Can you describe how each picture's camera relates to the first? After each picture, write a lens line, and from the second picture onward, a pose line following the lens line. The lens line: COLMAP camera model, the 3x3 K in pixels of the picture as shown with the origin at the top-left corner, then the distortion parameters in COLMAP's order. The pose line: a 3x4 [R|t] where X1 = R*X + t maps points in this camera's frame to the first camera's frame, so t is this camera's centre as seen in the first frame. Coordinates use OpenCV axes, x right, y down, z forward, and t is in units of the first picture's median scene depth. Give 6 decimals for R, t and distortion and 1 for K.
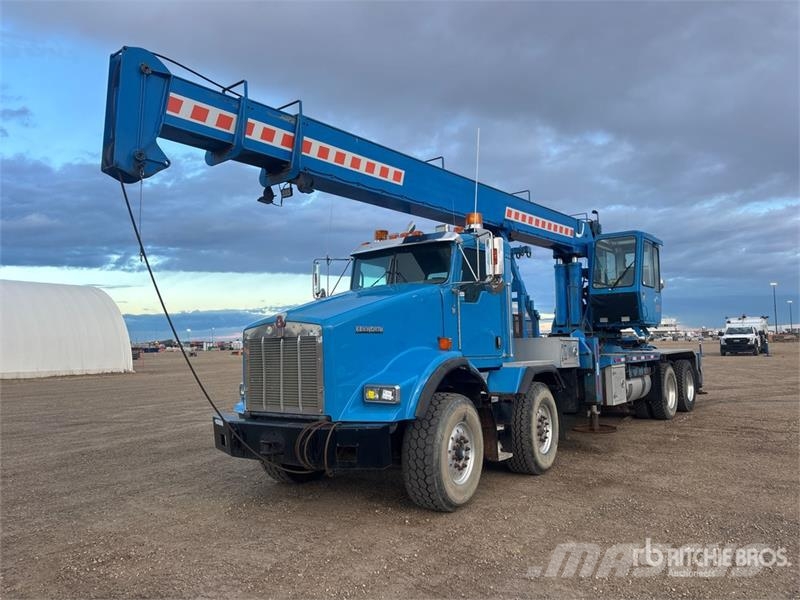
lens RADIAL K [[616.2, 0, 396.0], [0, 616.2, 305.0], [0, 0, 1]] dist [-0.009722, 0.088778]
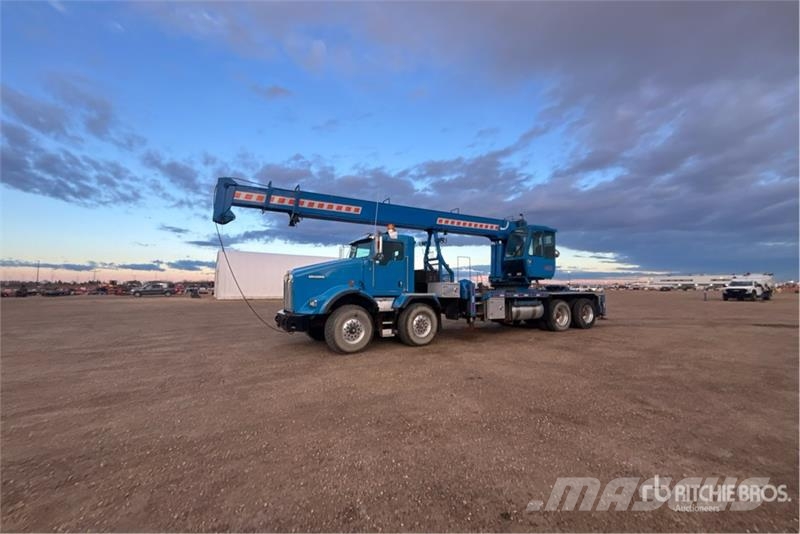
lens RADIAL K [[336.7, 0, 400.0], [0, 336.7, 267.0], [0, 0, 1]] dist [0.000434, -0.000054]
pose [[0.926234, -0.001191, -0.376948, 0.595950], [0.002168, 0.999995, 0.002169, -0.001530], [0.376944, -0.002827, 0.926232, -0.086583]]
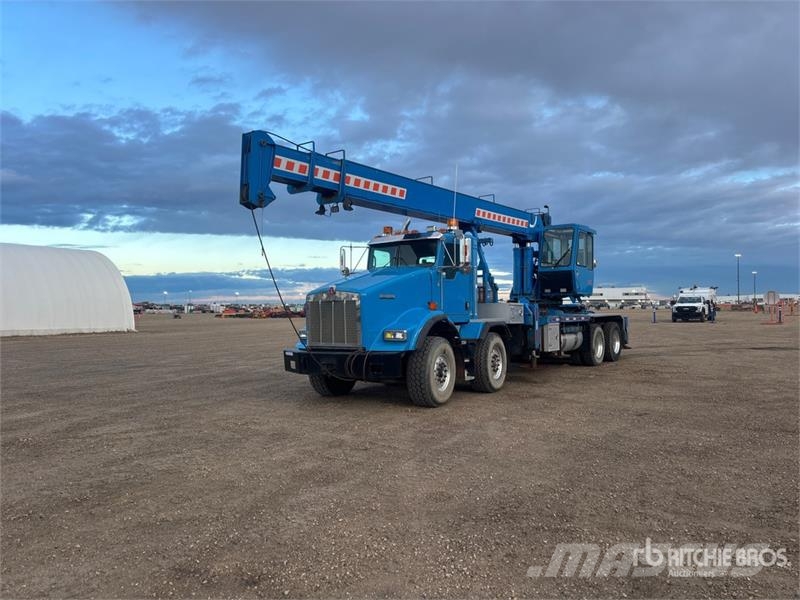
lens RADIAL K [[628.6, 0, 400.0], [0, 628.6, 300.0], [0, 0, 1]] dist [0.012821, 0.002466]
pose [[0.998925, 0.012783, 0.044565, -0.064213], [-0.014934, 0.998723, 0.048262, -0.024265], [-0.043892, -0.048876, 0.997840, -0.507057]]
